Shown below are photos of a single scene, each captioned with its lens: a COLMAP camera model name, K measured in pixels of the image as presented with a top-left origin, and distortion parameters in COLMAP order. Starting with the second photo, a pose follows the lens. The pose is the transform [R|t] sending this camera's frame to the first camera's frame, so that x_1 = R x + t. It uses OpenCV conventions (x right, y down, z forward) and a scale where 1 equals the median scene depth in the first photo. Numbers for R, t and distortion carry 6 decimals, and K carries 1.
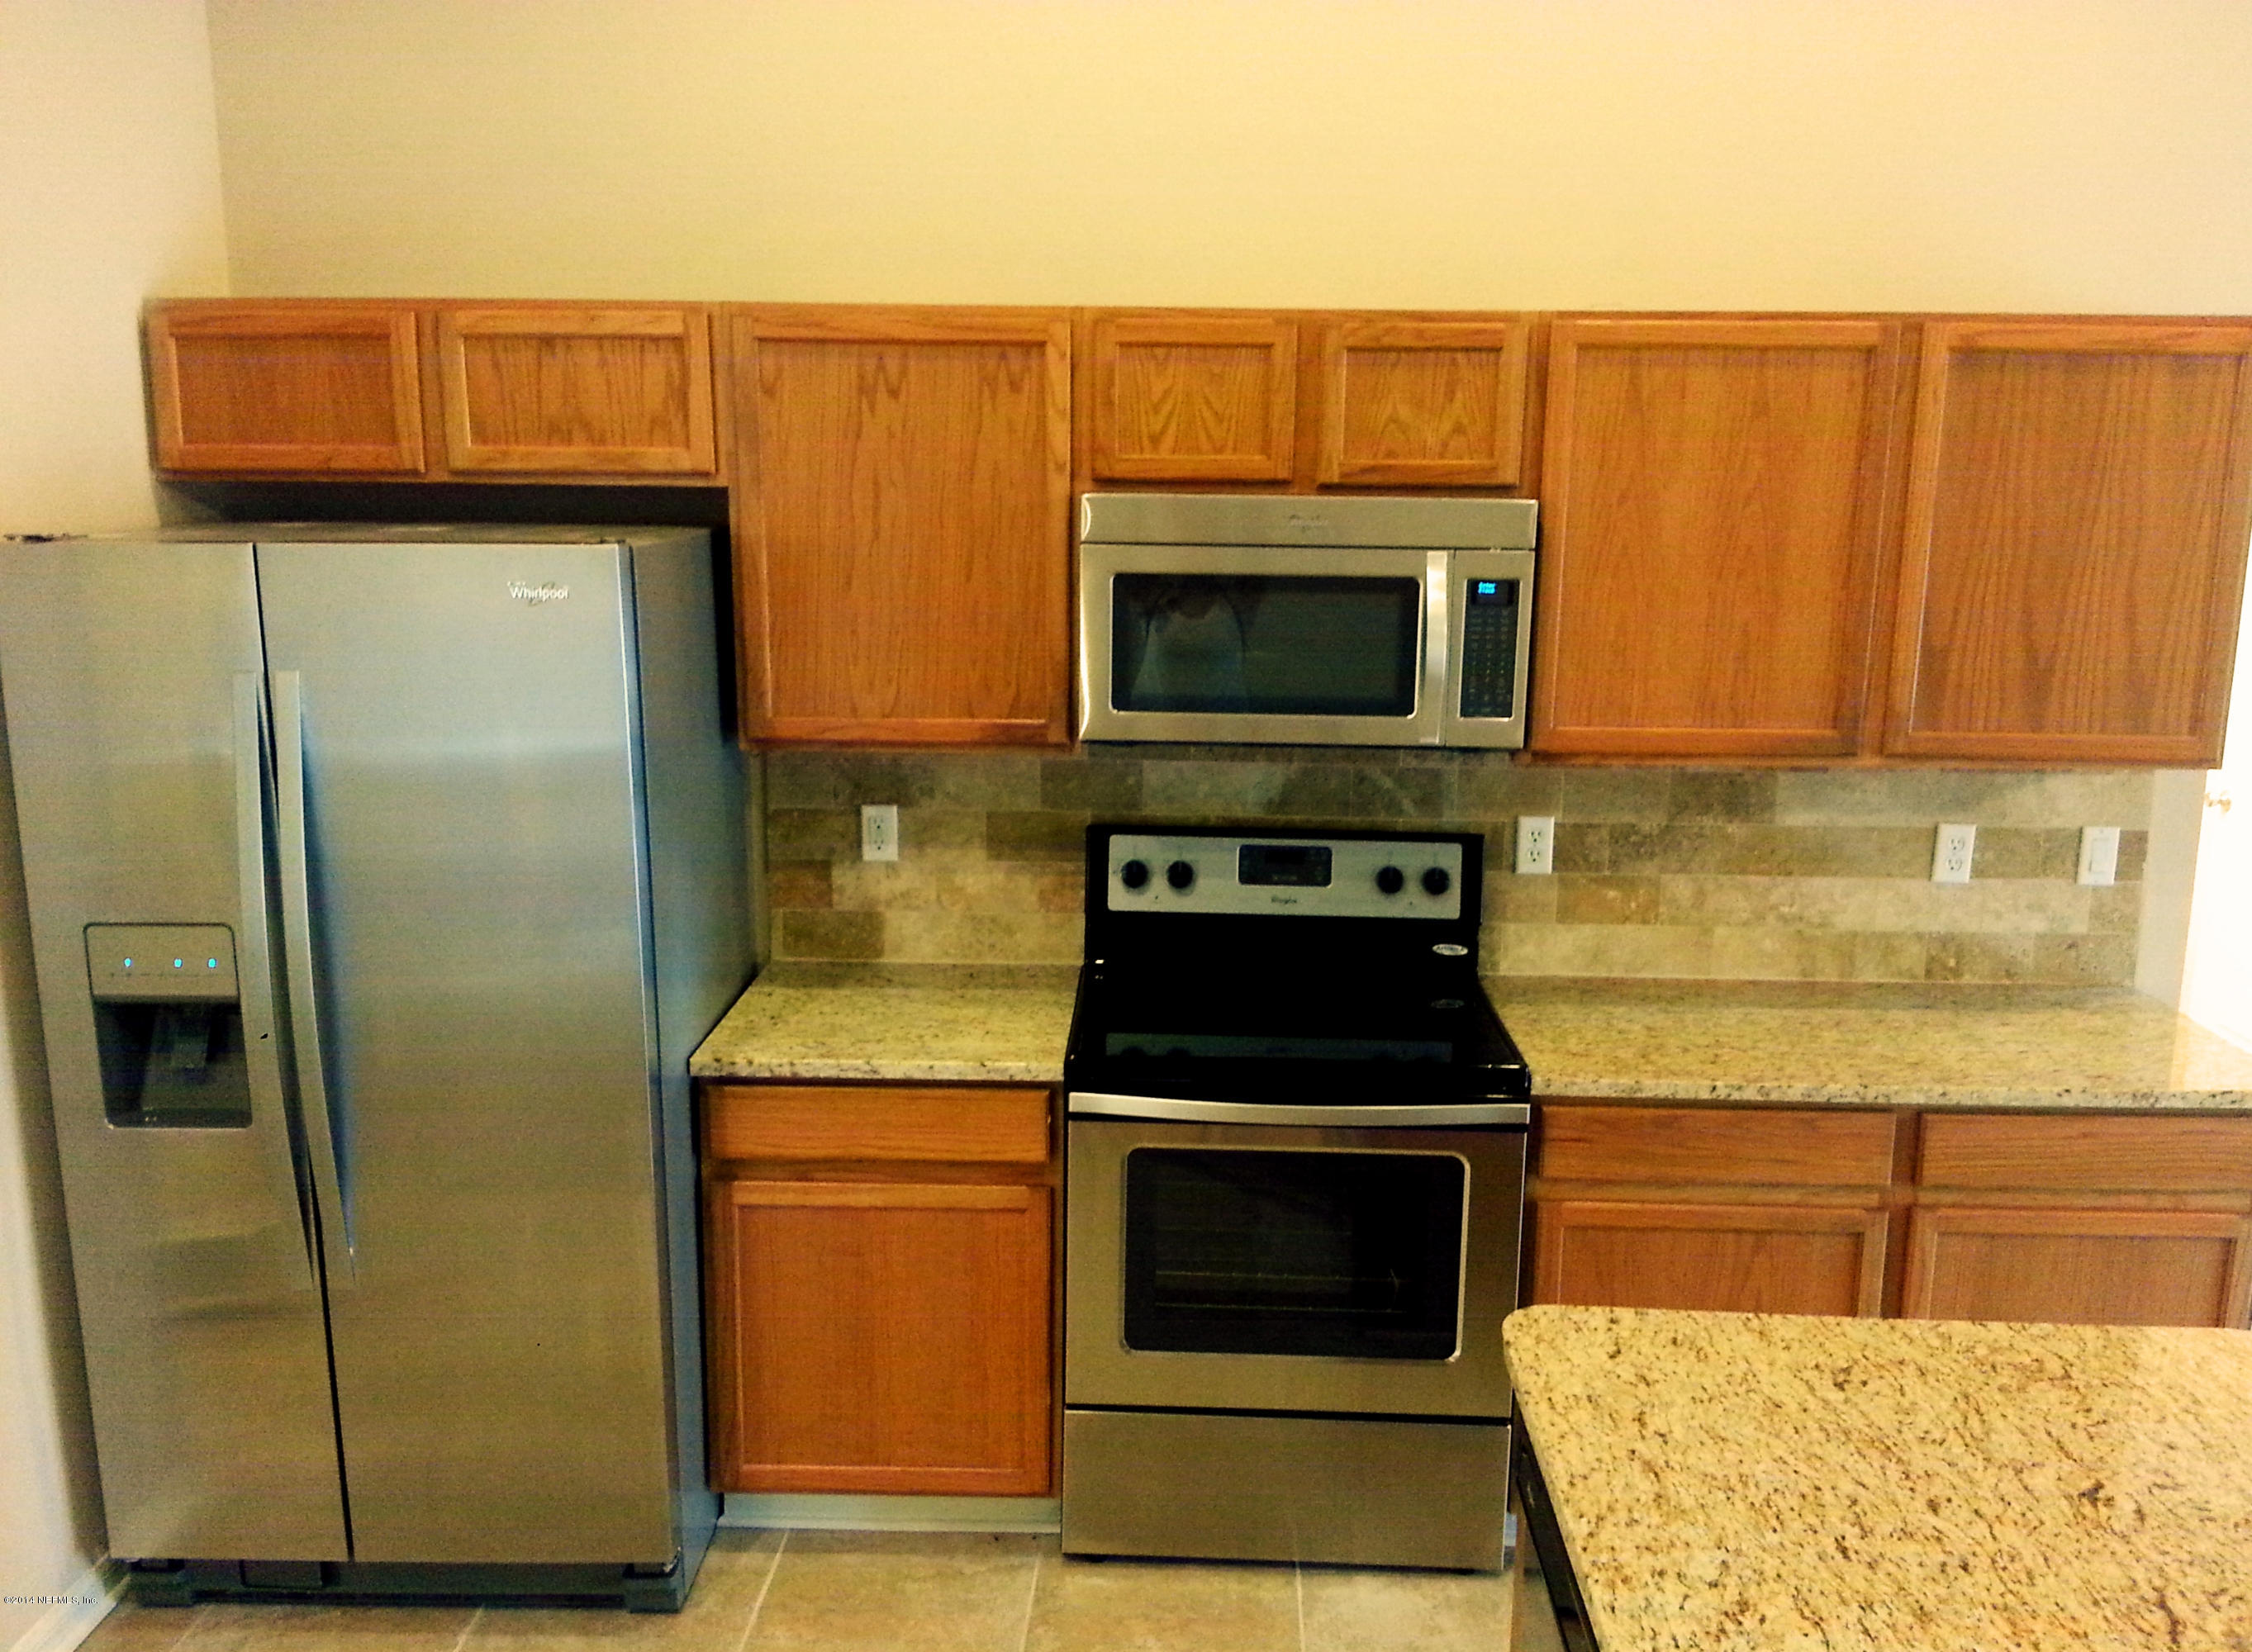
lens RADIAL K [[1890.3, 0, 1123.9], [0, 1890.3, 840.9], [0, 0, 1]] dist [0.026406, -0.044369]
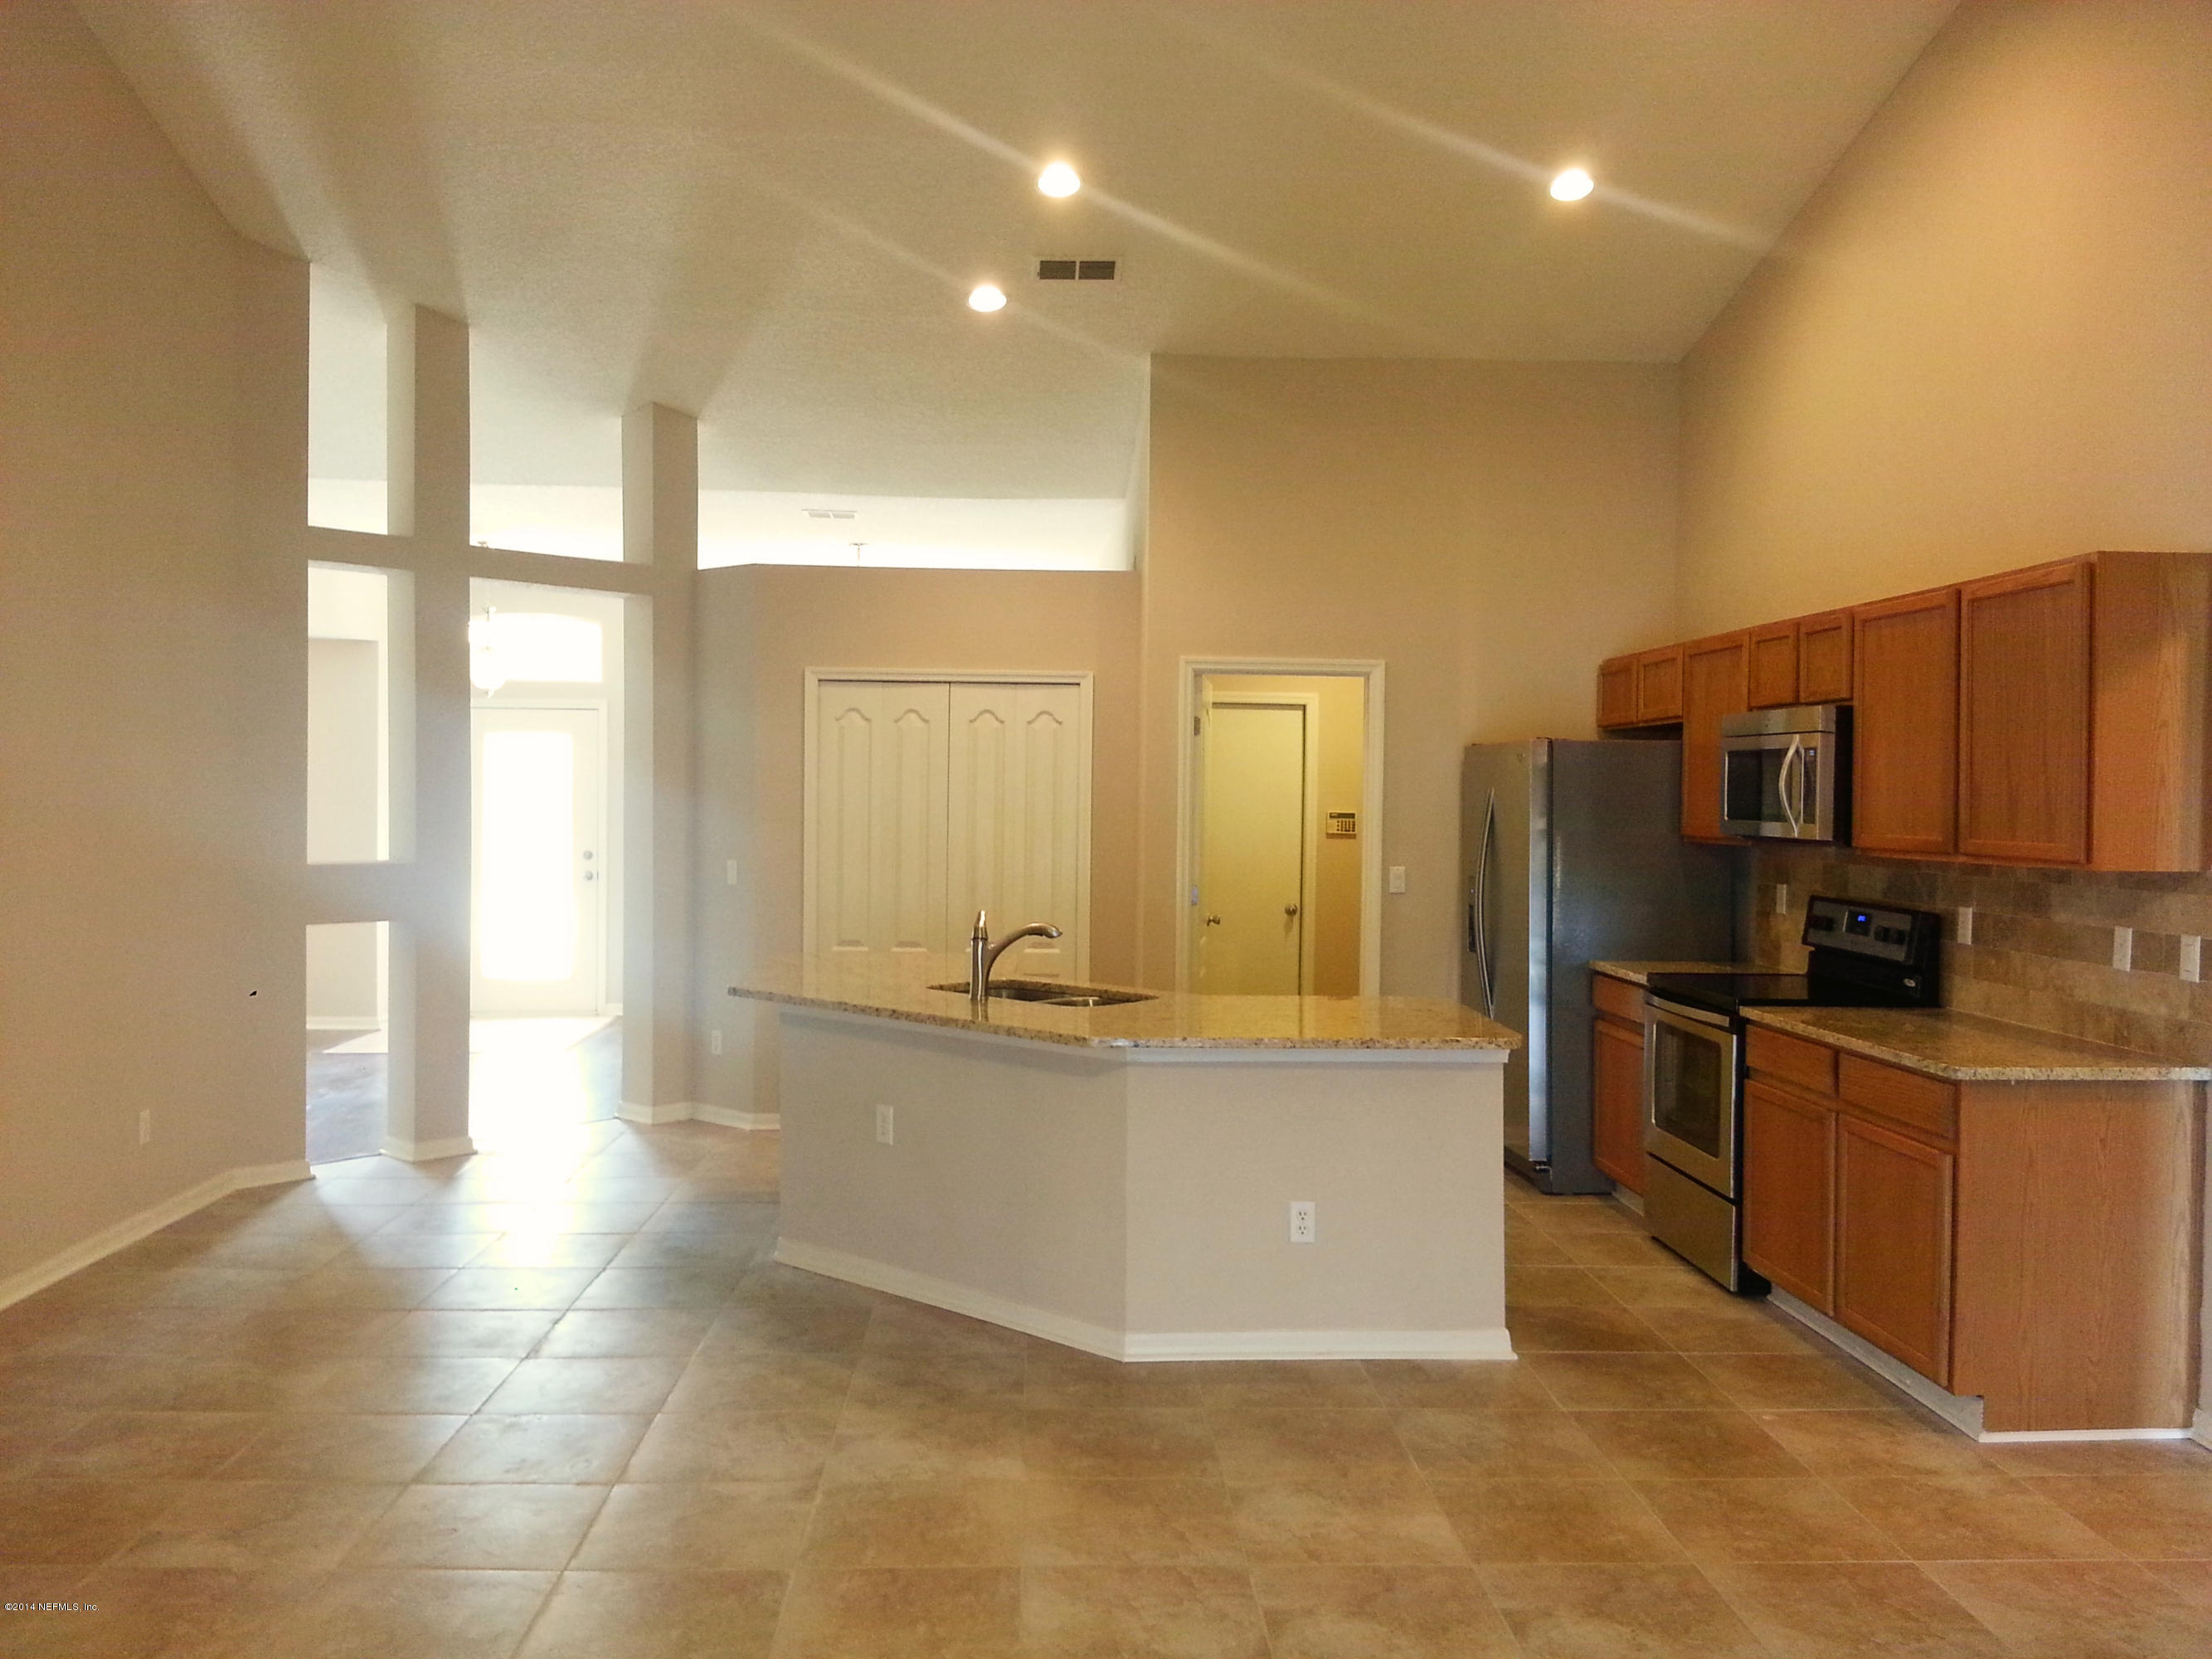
lens RADIAL K [[1815.9, 0, 1097.2], [0, 1815.9, 826.2], [0, 0, 1]] dist [0.036964, -0.099714]
pose [[0.081908, 0.009431, -0.996595, 1.692649], [-0.203320, 0.979084, -0.007445, 0.080567], [0.975680, 0.203238, 0.082112, 0.164190]]
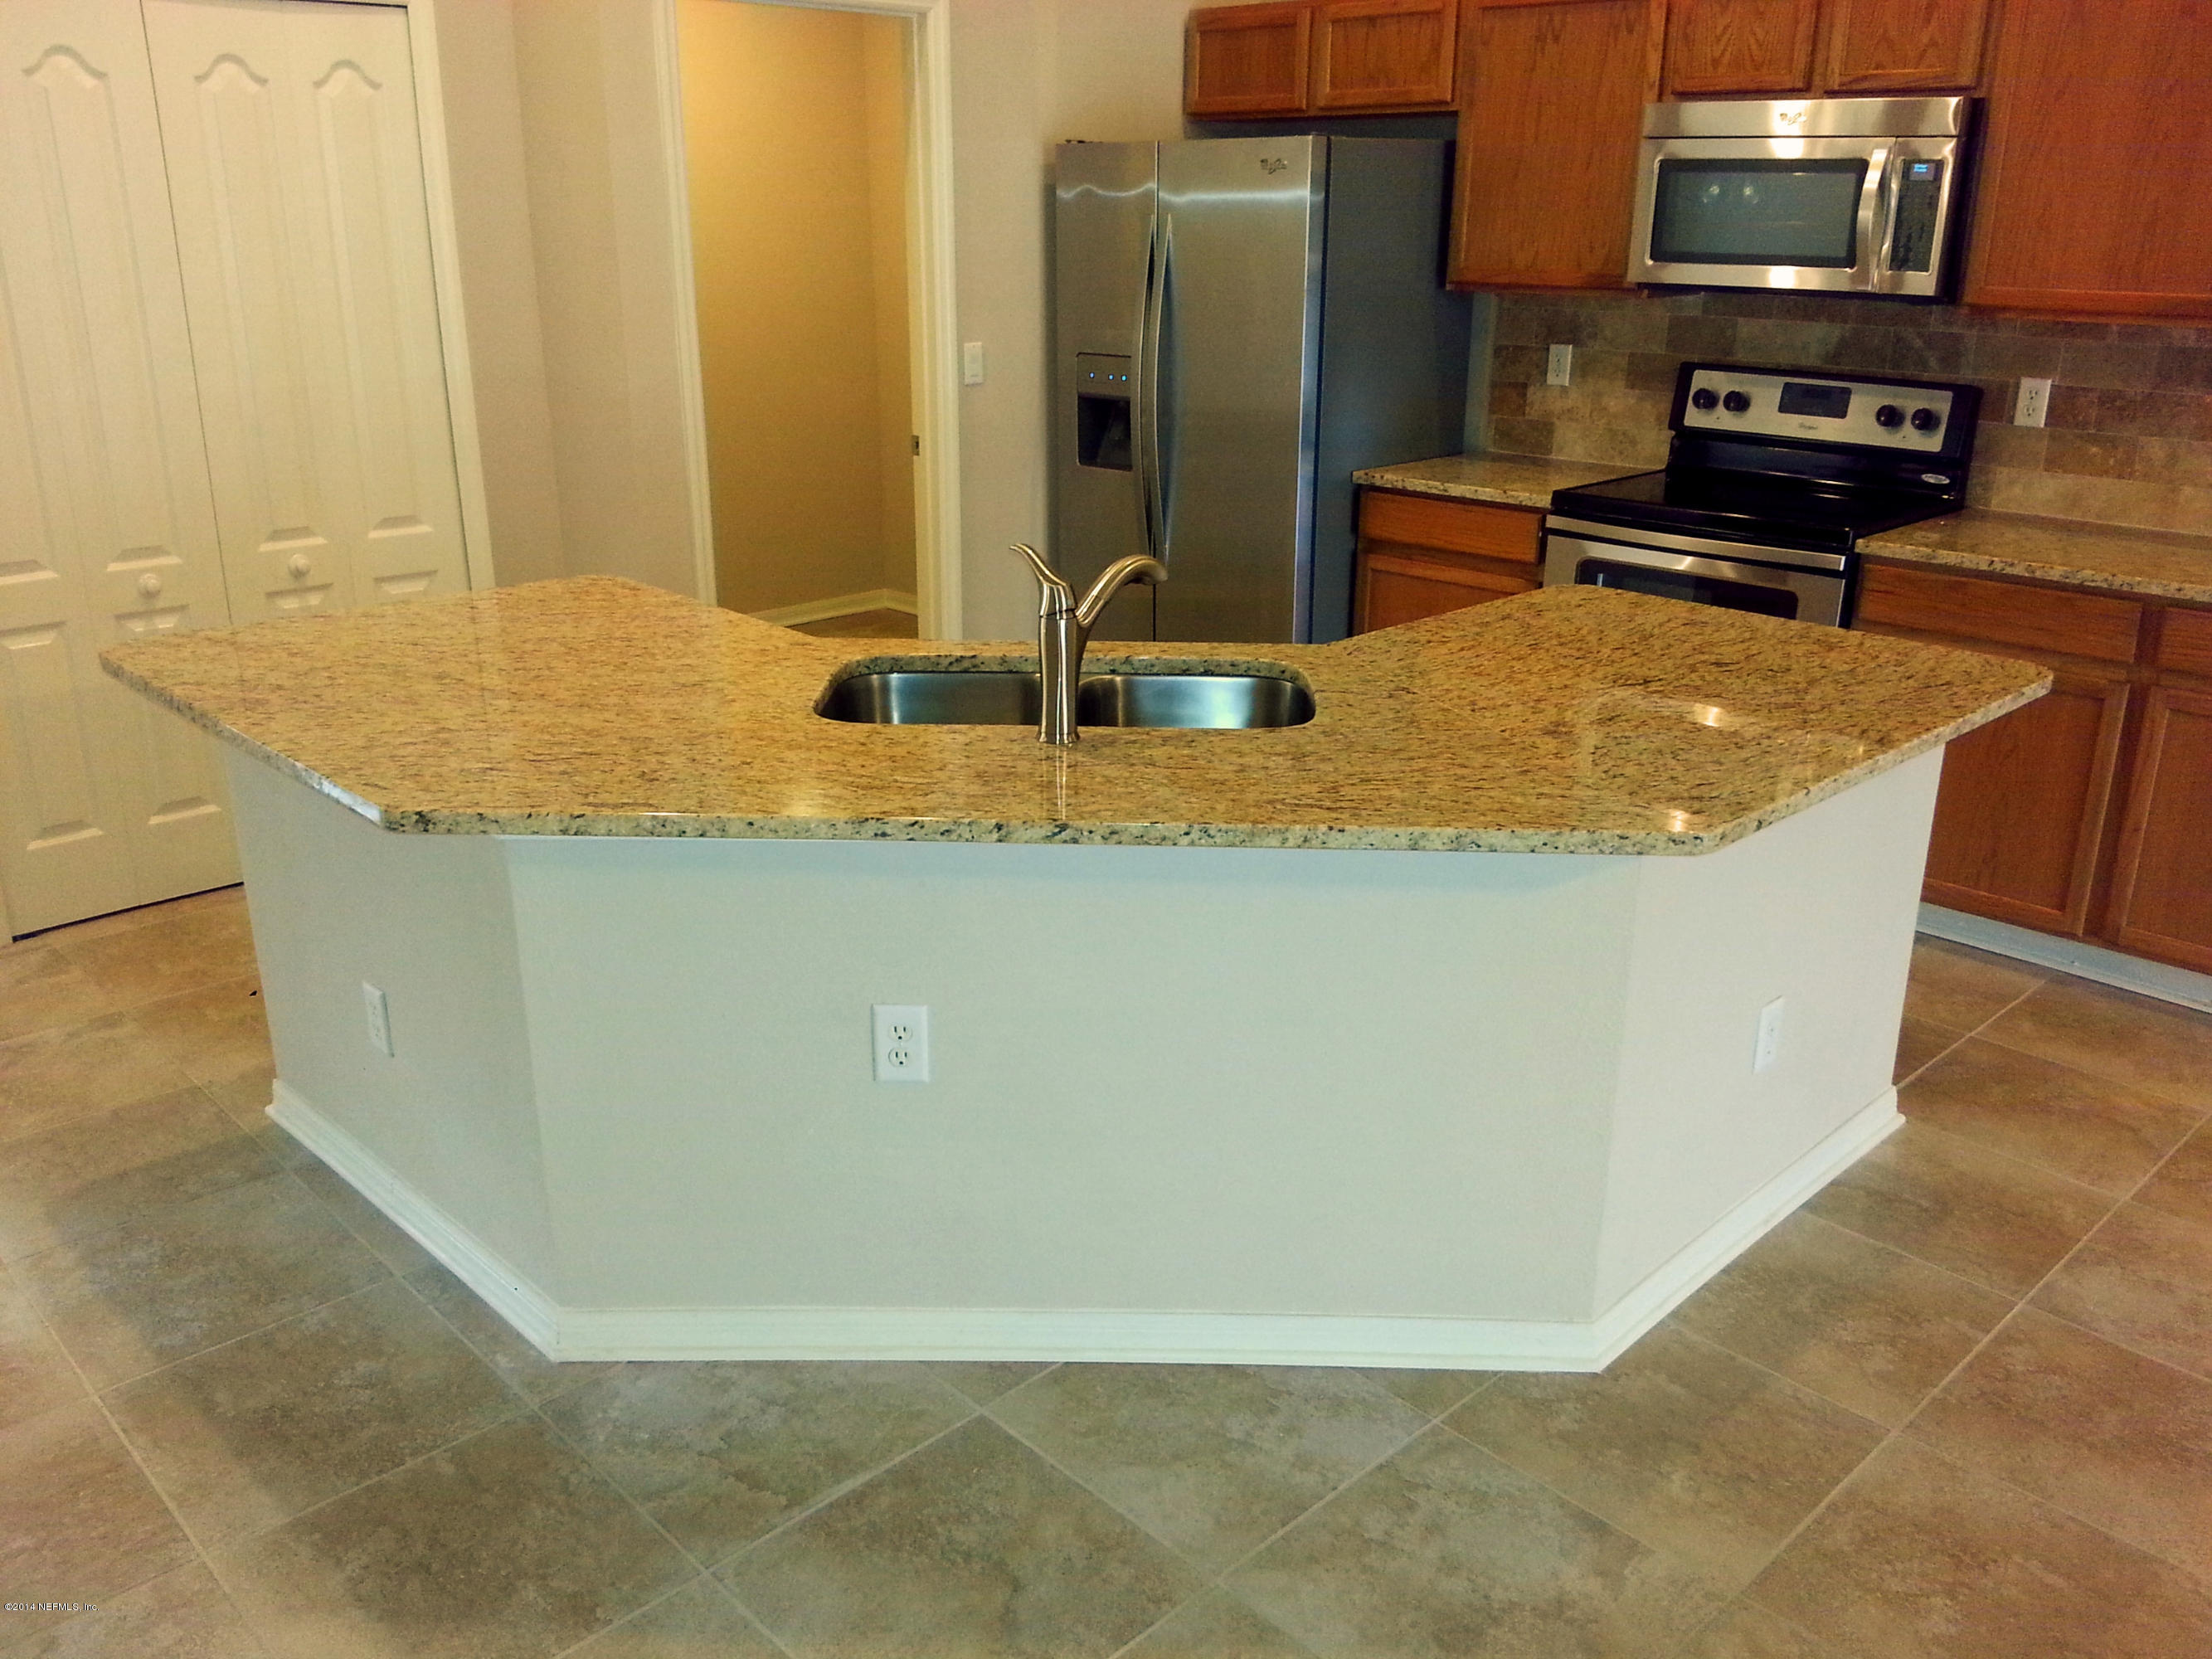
lens RADIAL K [[1815.9, 0, 1084.5], [0, 1815.9, 839.9], [0, 0, 1]] dist [0.036964, -0.099714]
pose [[0.723451, 0.222734, -0.653459, 0.617351], [-0.129608, 0.973515, 0.188336, 0.138301], [0.678101, -0.051558, 0.733158, -0.296465]]
